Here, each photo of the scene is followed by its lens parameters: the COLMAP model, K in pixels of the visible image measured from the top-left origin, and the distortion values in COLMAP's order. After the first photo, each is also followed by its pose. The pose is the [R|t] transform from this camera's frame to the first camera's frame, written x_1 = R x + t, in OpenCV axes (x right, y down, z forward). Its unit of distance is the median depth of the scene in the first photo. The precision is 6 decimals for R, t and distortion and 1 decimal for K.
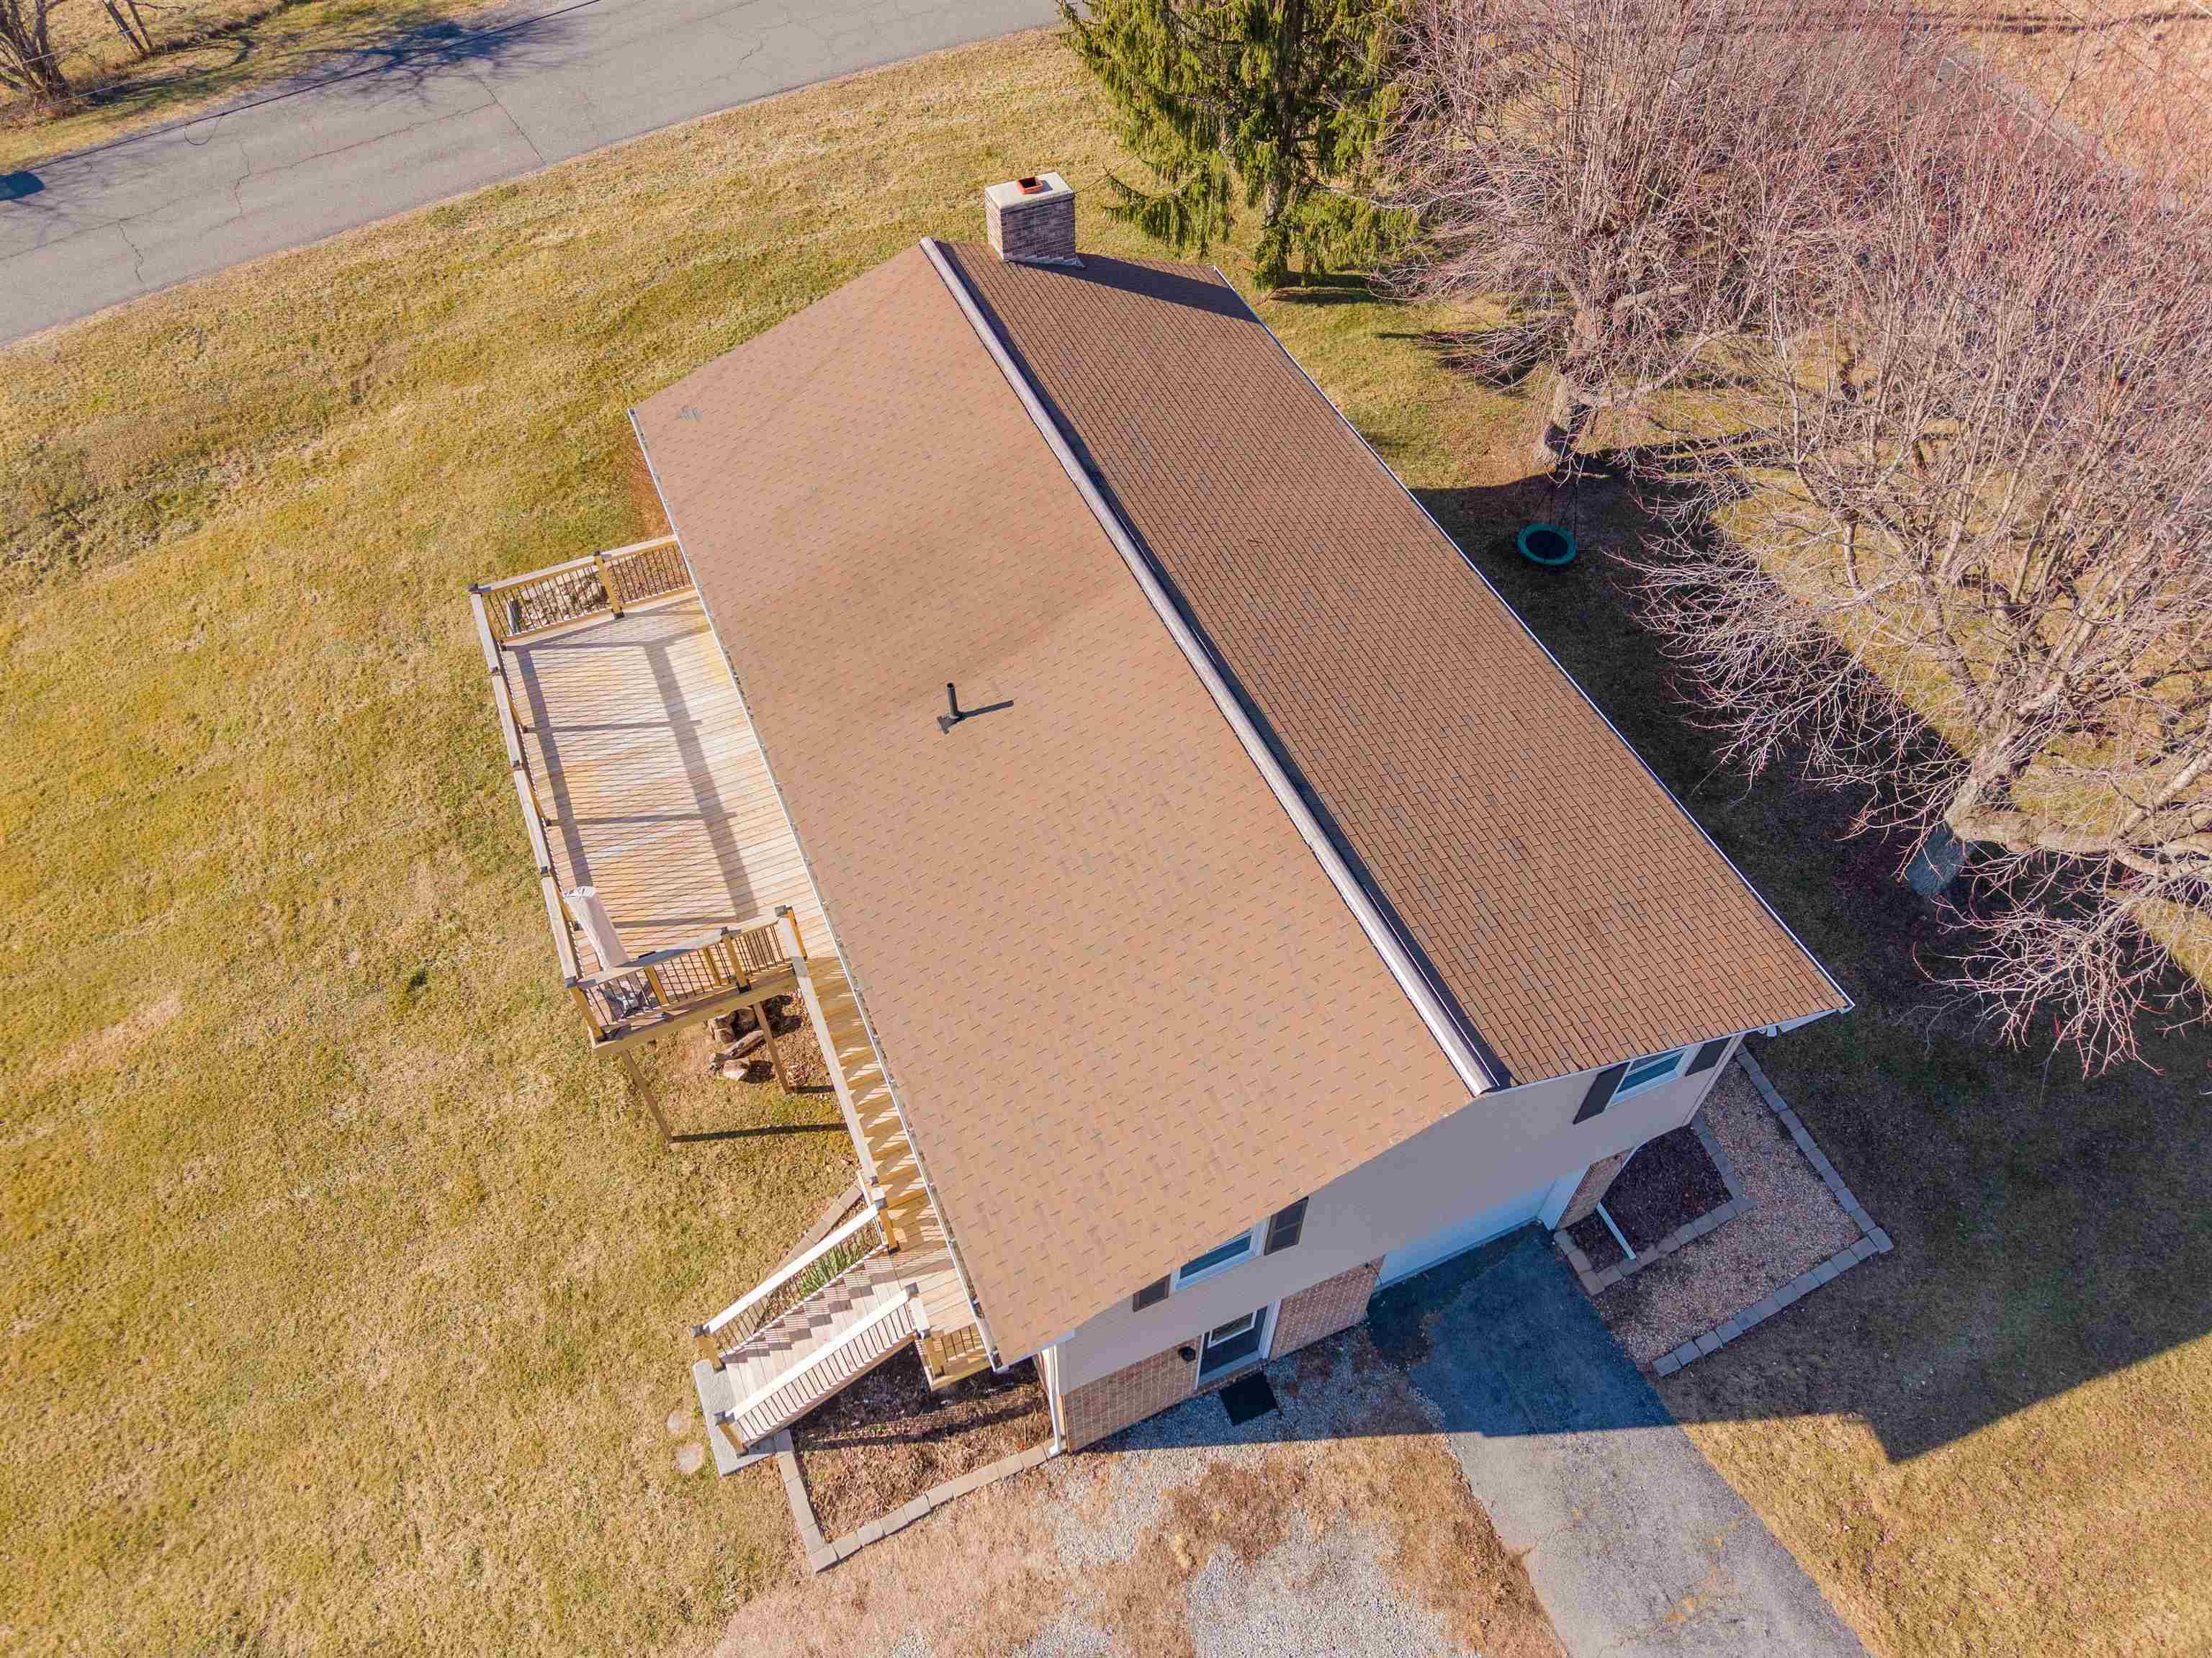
lens RADIAL K [[1478.6, 0, 1103.9], [0, 1478.6, 829.3], [0, 0, 1]] dist [0.021933, -0.023574]
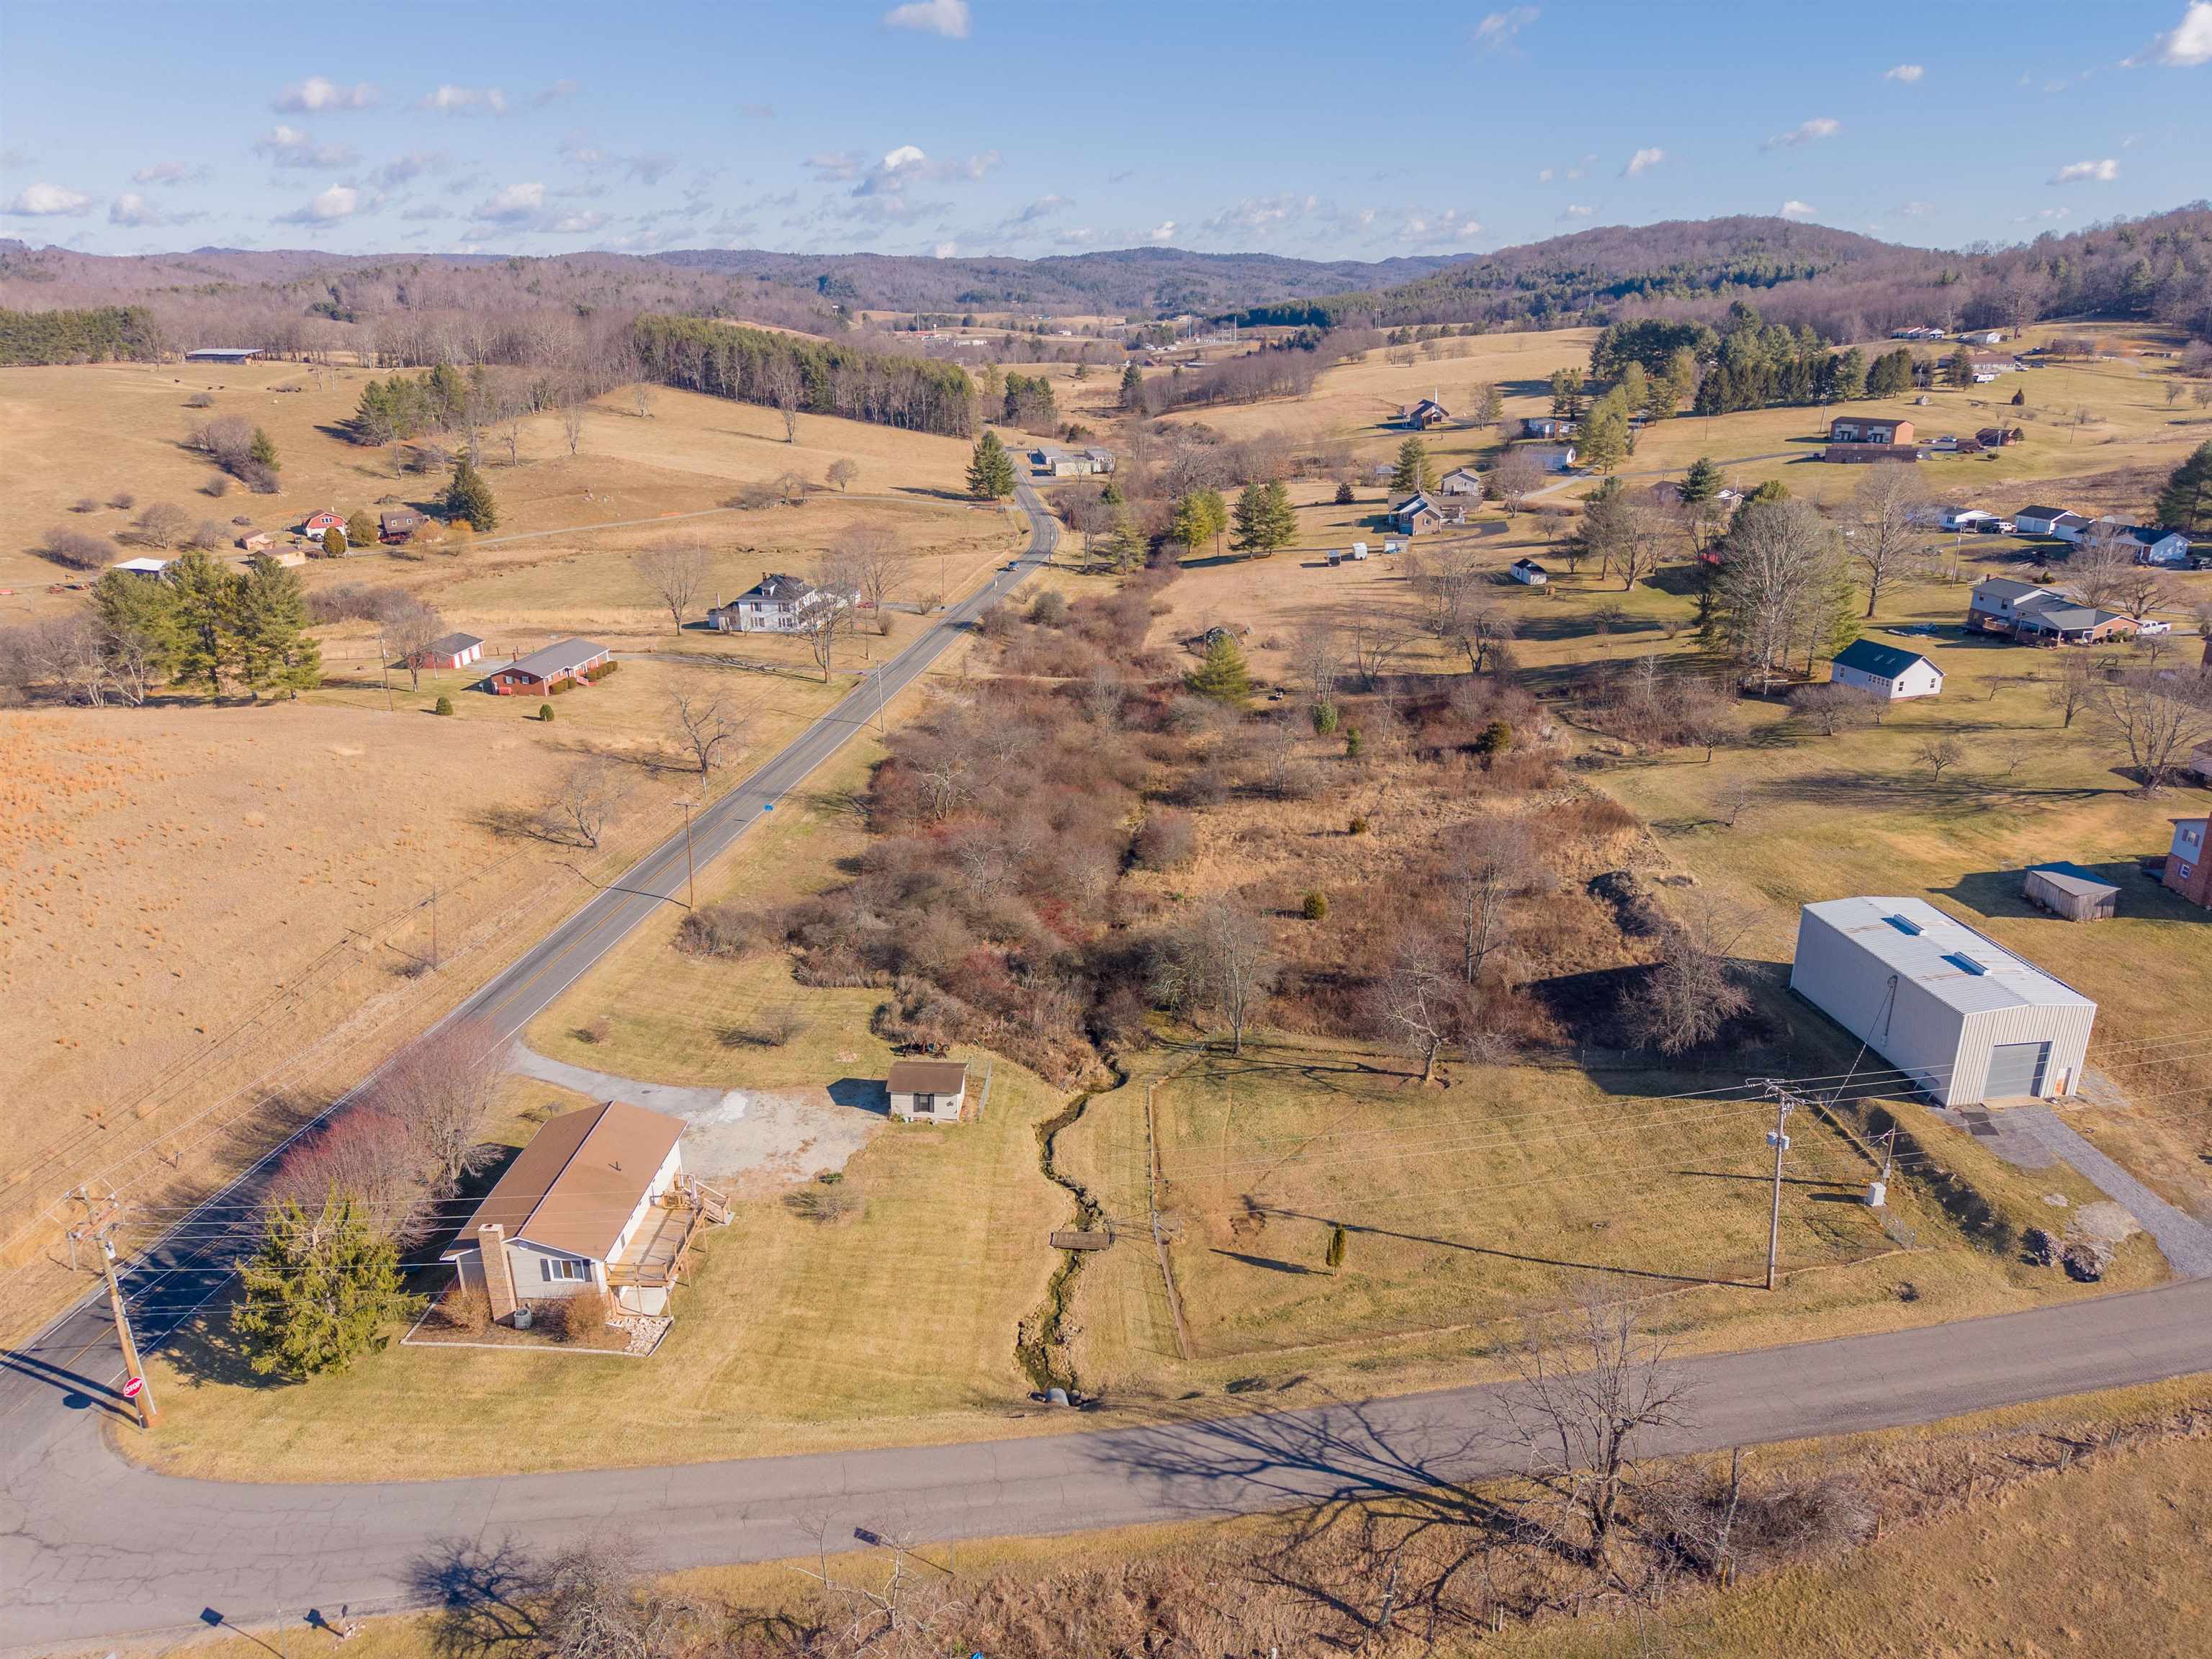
lens RADIAL K [[1478.8, 0, 1103.9], [0, 1478.8, 829.8], [0, 0, 1]] dist [0.021933, -0.023574]
pose [[-0.896293, -0.140314, 0.420680, -2.522984], [0.355783, 0.338756, 0.871013, -3.045112], [-0.264723, 0.930353, -0.253703, 0.496873]]
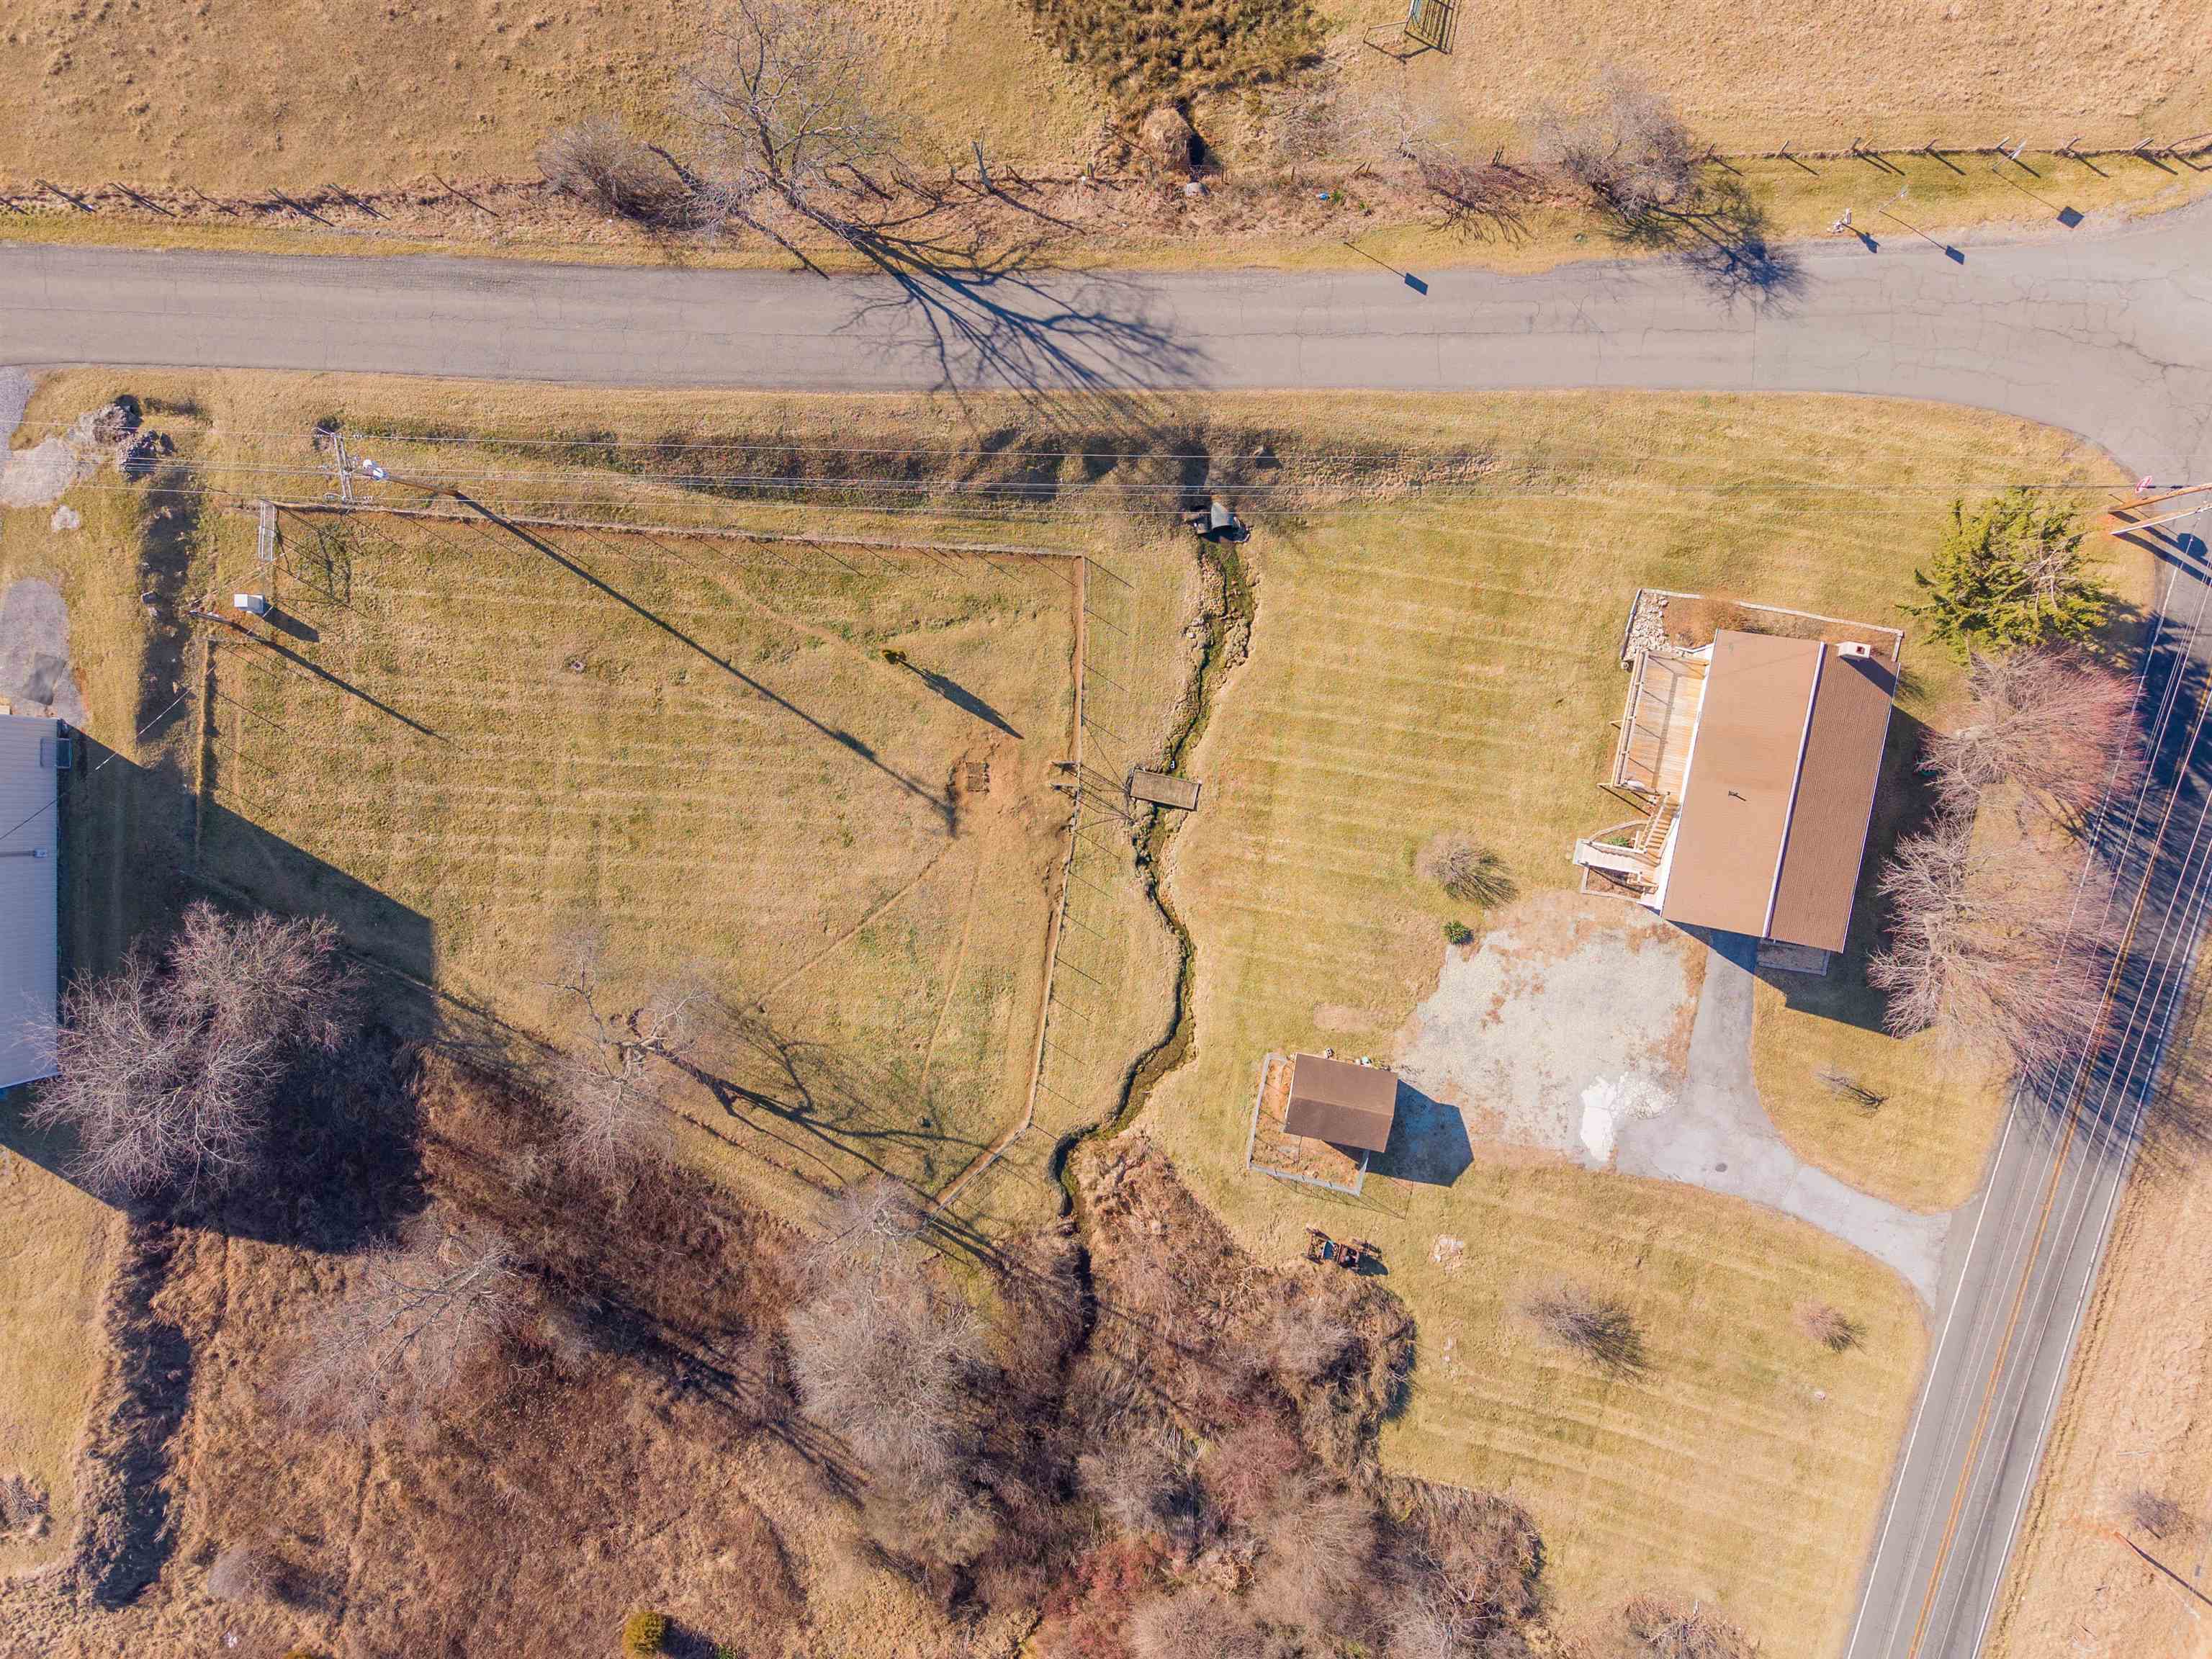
lens RADIAL K [[1478.3, 0, 1104.3], [0, 1478.3, 833.1], [0, 0, 1]] dist [0.032015, -0.038654]
pose [[0.827616, 0.561294, 0.000685, -1.062517], [-0.435463, 0.641311, 0.631737, -1.328692], [0.354151, -0.523134, 0.775182, -2.122129]]
